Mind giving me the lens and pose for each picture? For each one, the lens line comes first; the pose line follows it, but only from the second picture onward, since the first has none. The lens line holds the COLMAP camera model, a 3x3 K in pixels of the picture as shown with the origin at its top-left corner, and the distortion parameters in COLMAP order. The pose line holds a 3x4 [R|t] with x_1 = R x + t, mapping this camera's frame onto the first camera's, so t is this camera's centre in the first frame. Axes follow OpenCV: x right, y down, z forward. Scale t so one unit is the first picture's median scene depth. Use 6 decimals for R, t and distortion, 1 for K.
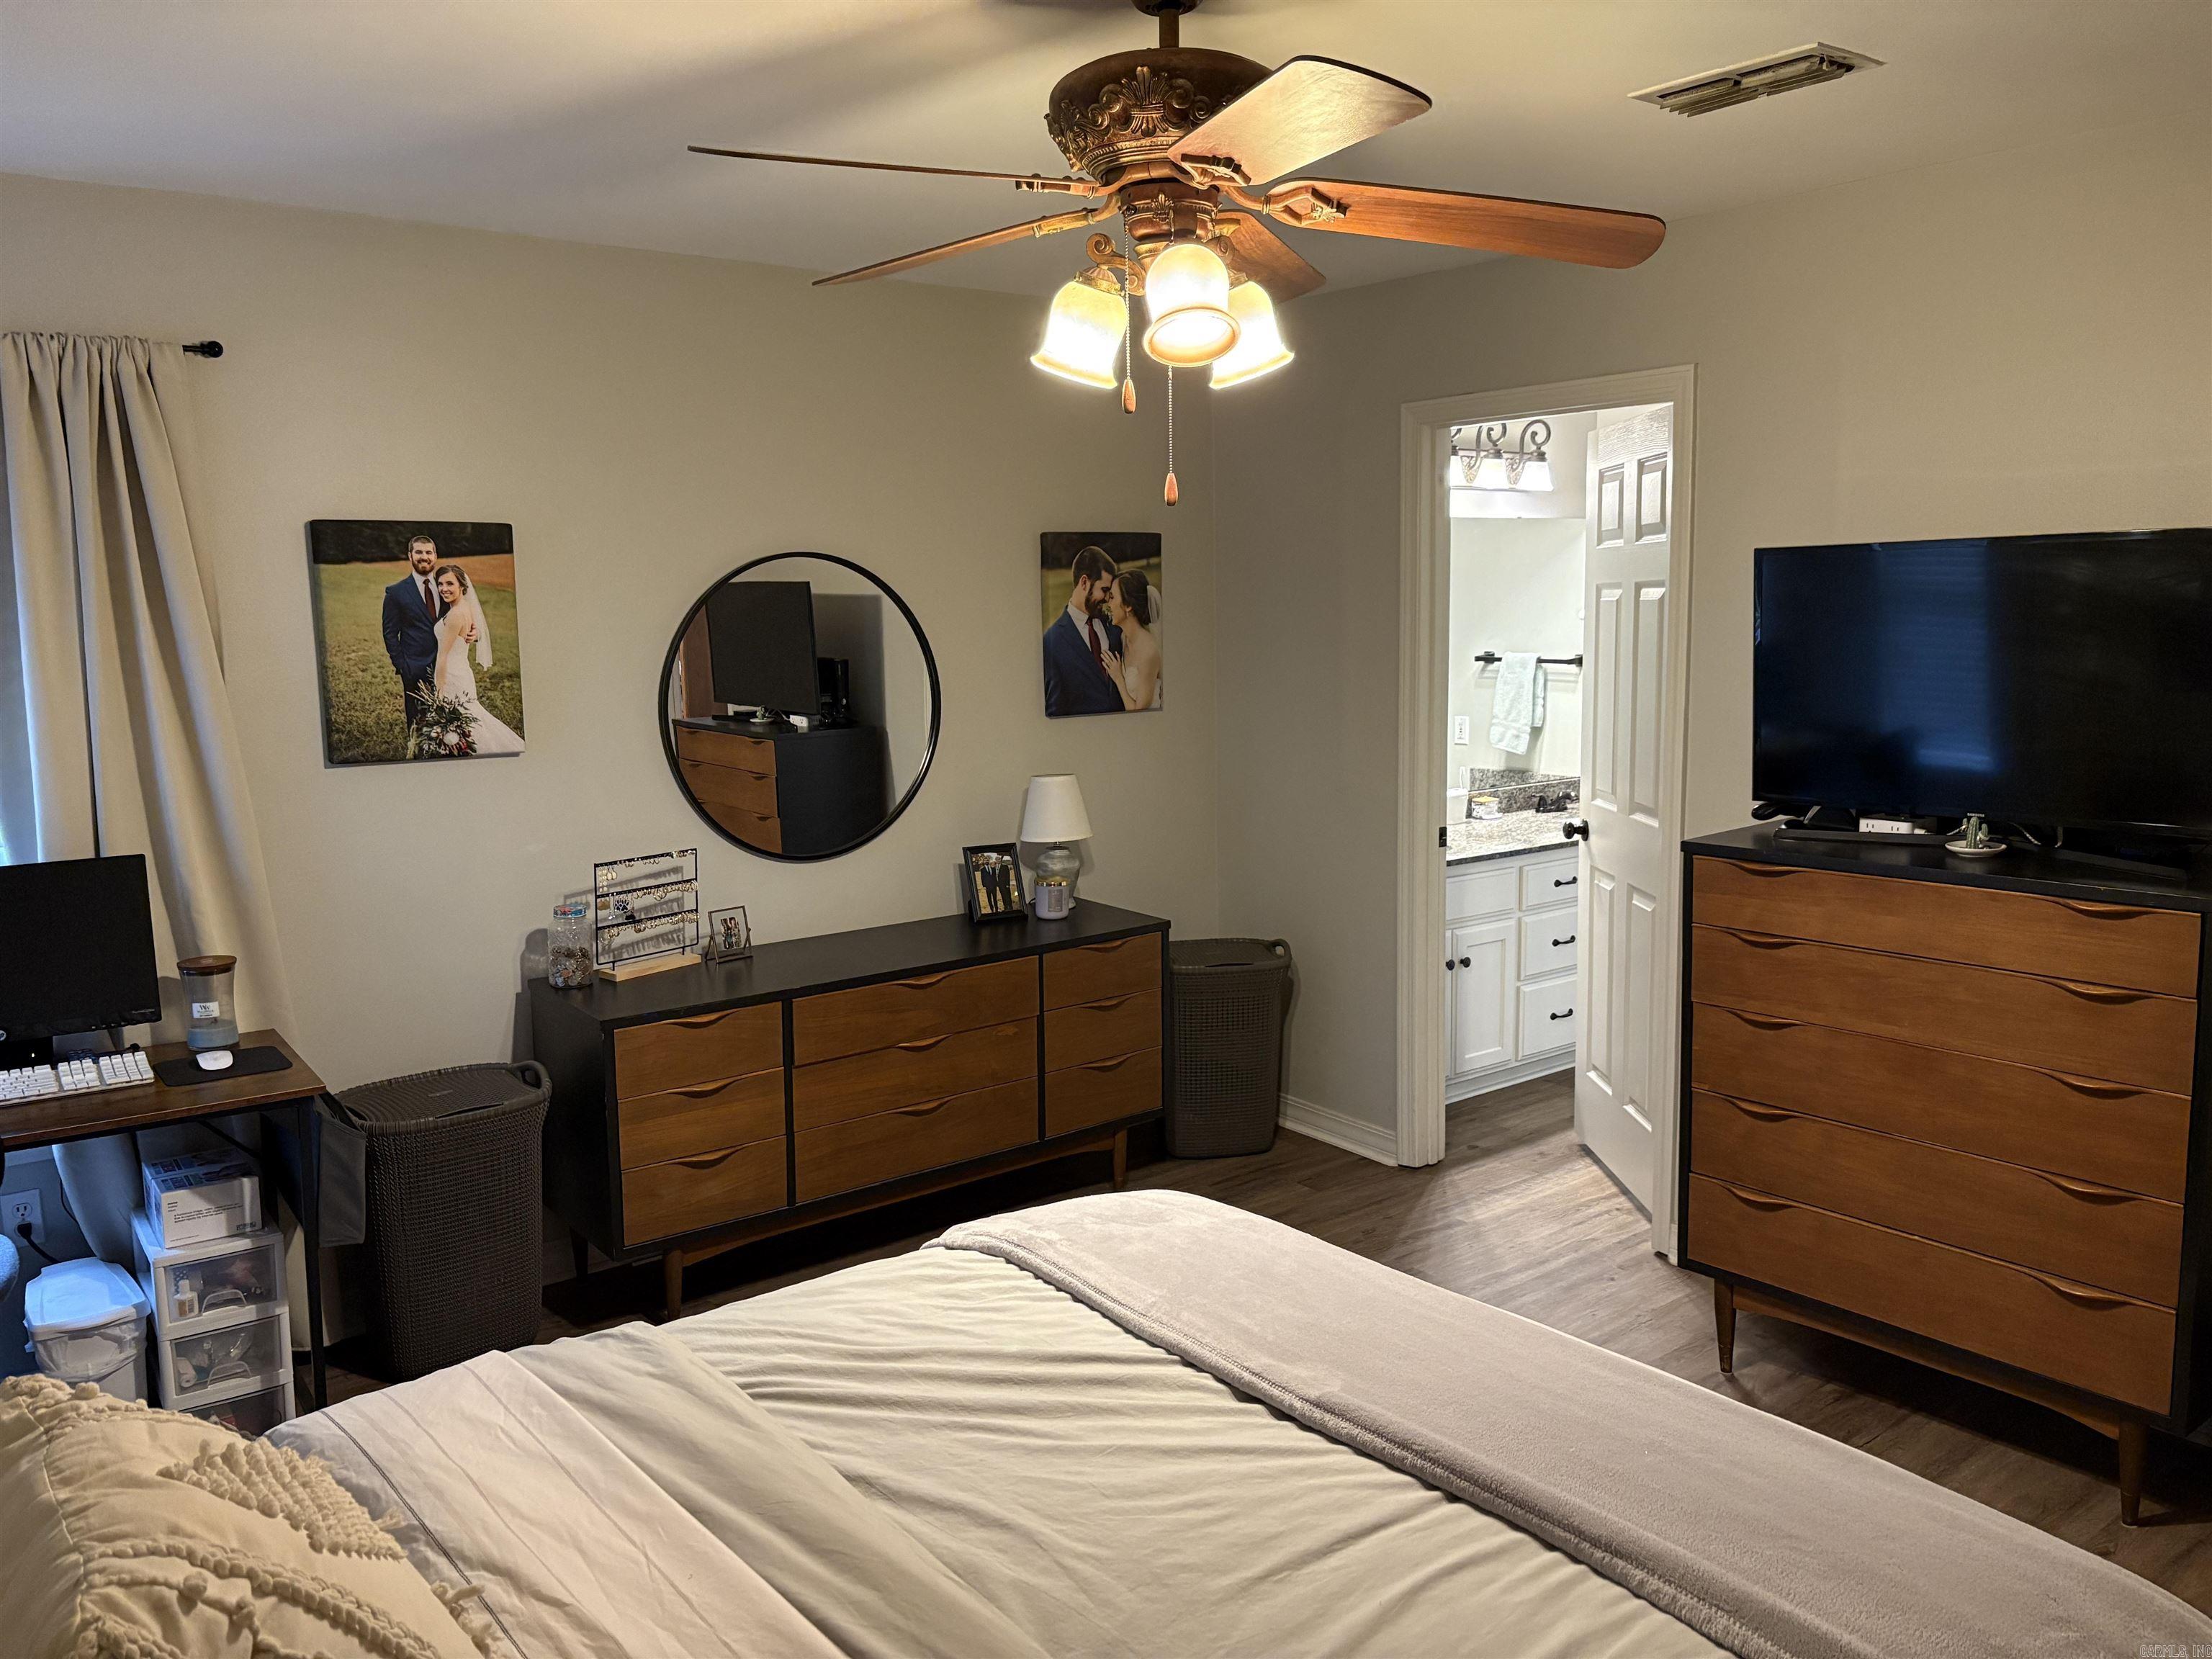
lens RADIAL K [[1678.1, 0, 1105.8], [0, 1678.1, 822.8], [0, 0, 1]] dist [0.037638, -0.020594]
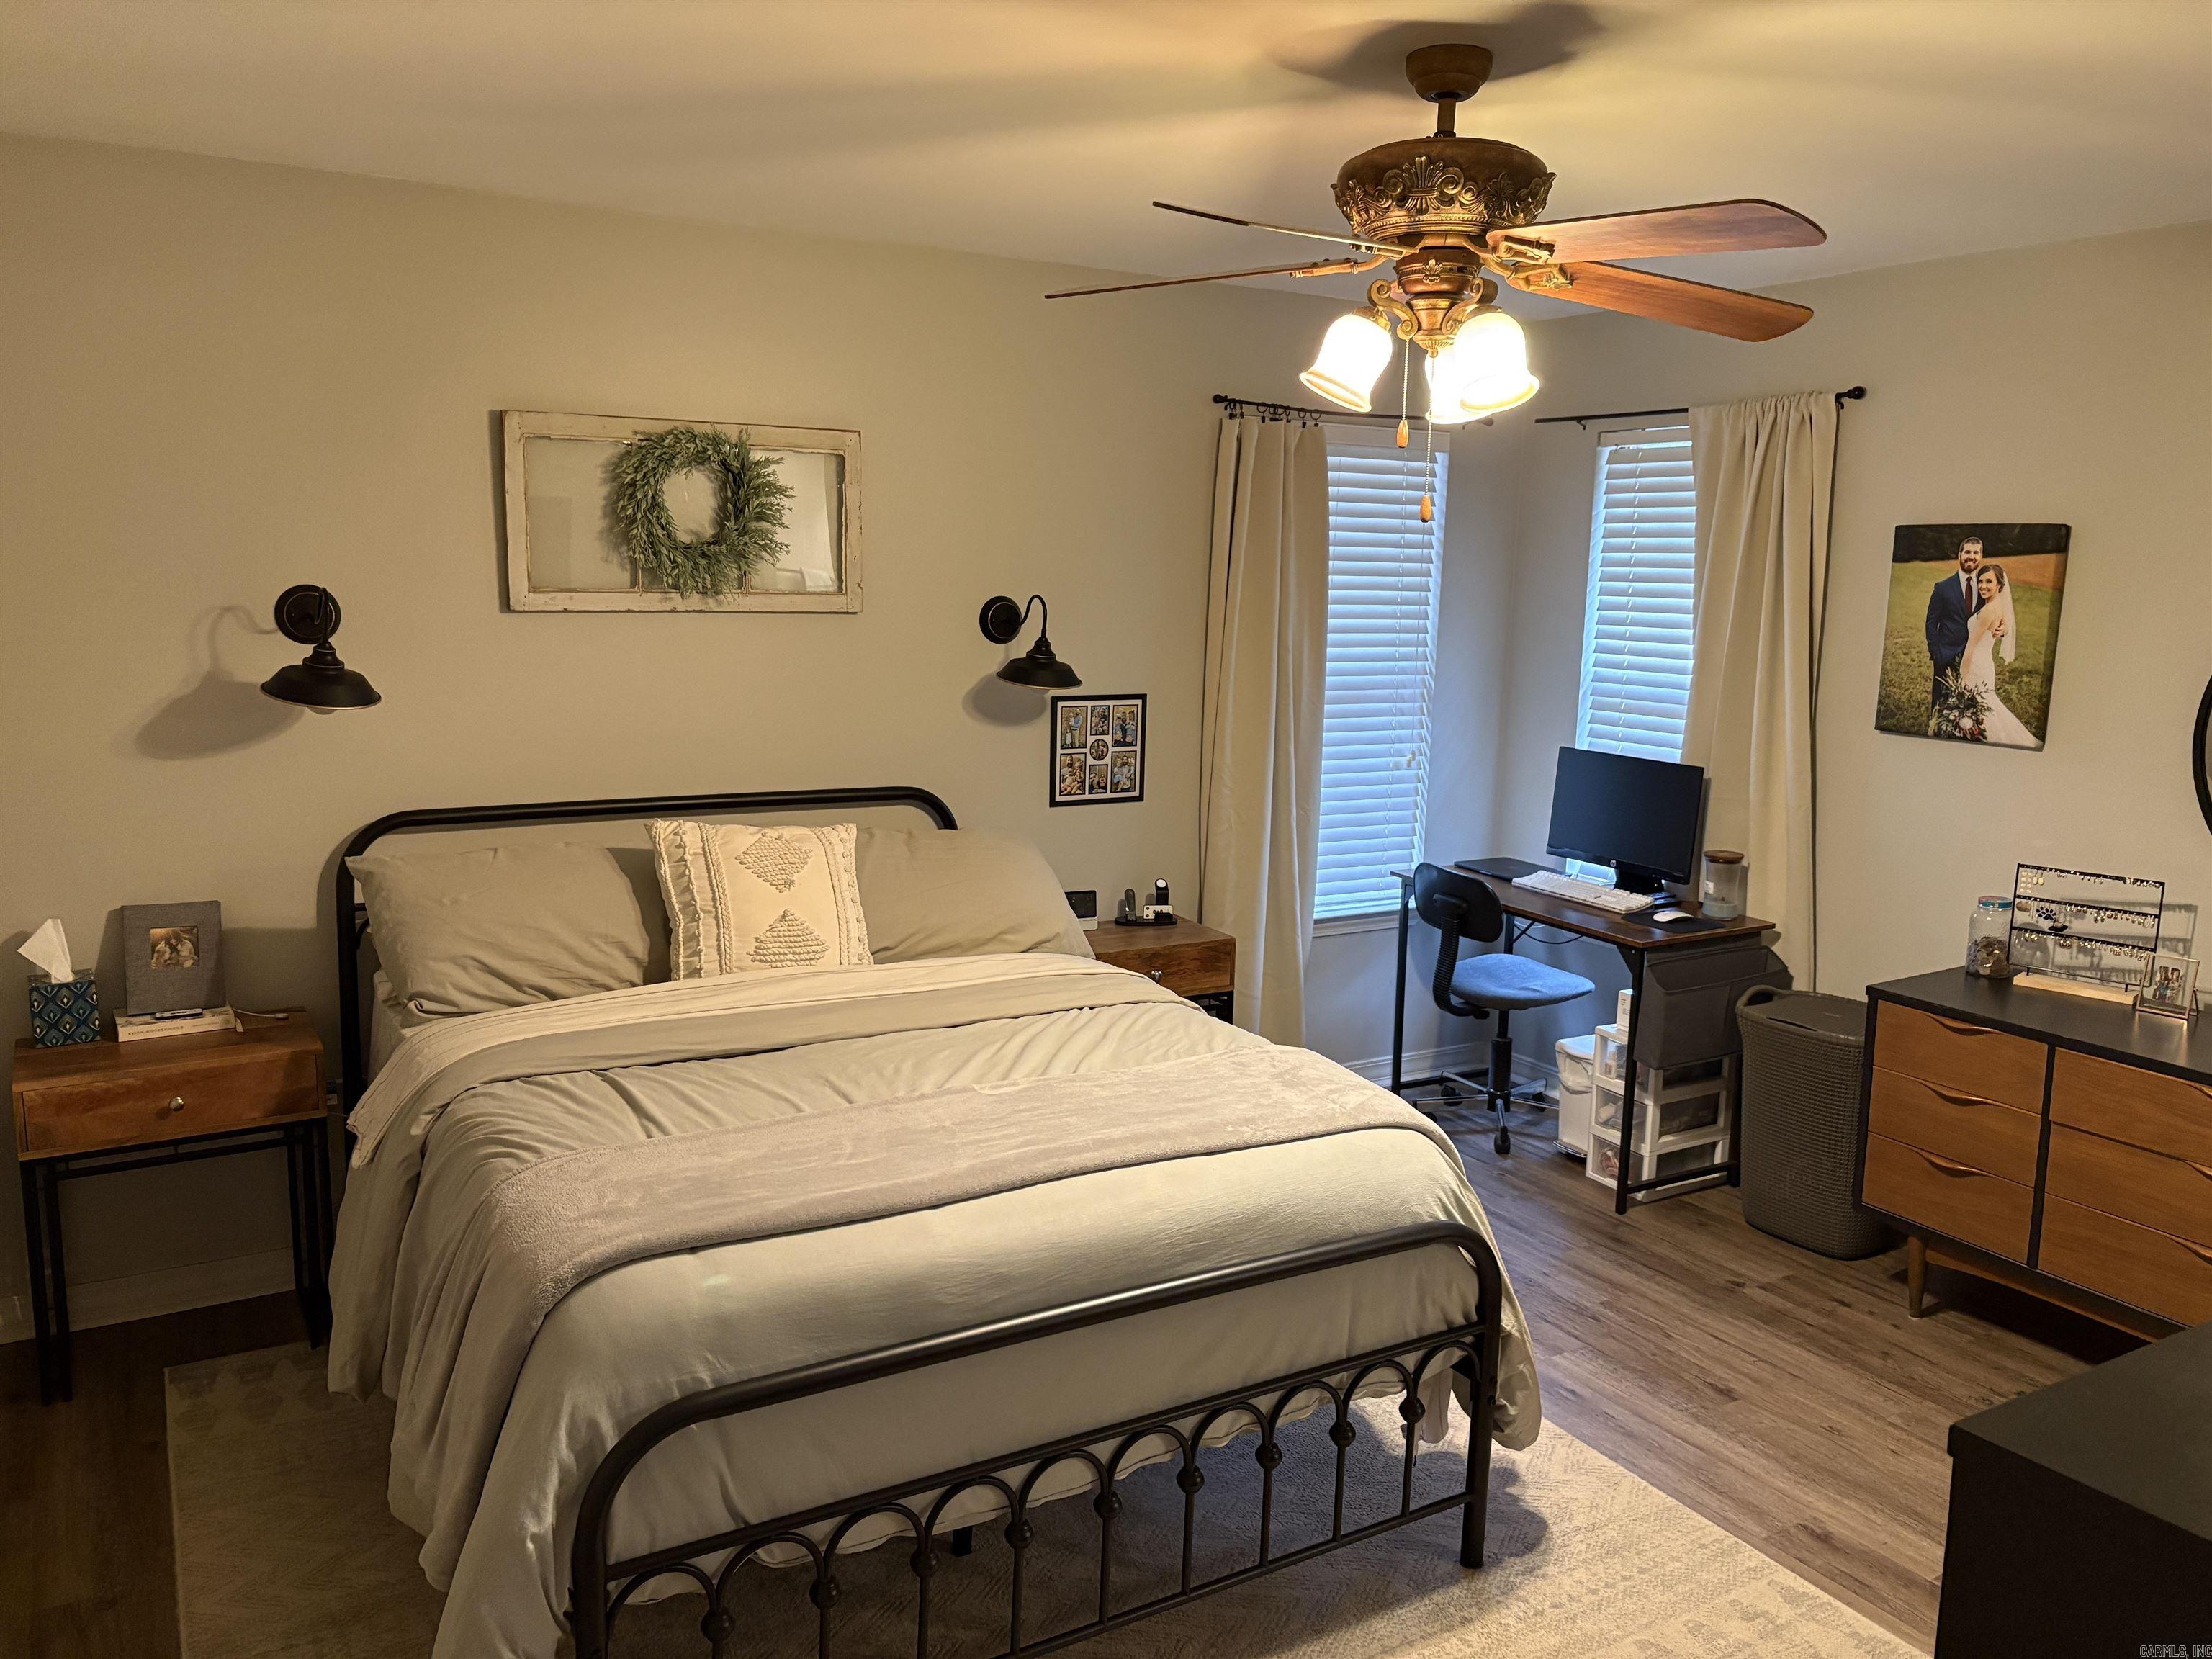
lens RADIAL K [[1678.1, 0, 1109.0], [0, 1678.1, 826.8], [0, 0, 1]] dist [0.037638, -0.020594]
pose [[-0.118294, 0.165121, -0.979154, 0.771335], [-0.160440, 0.969942, 0.182951, -0.097856], [0.979931, 0.178737, -0.088246, 0.574752]]
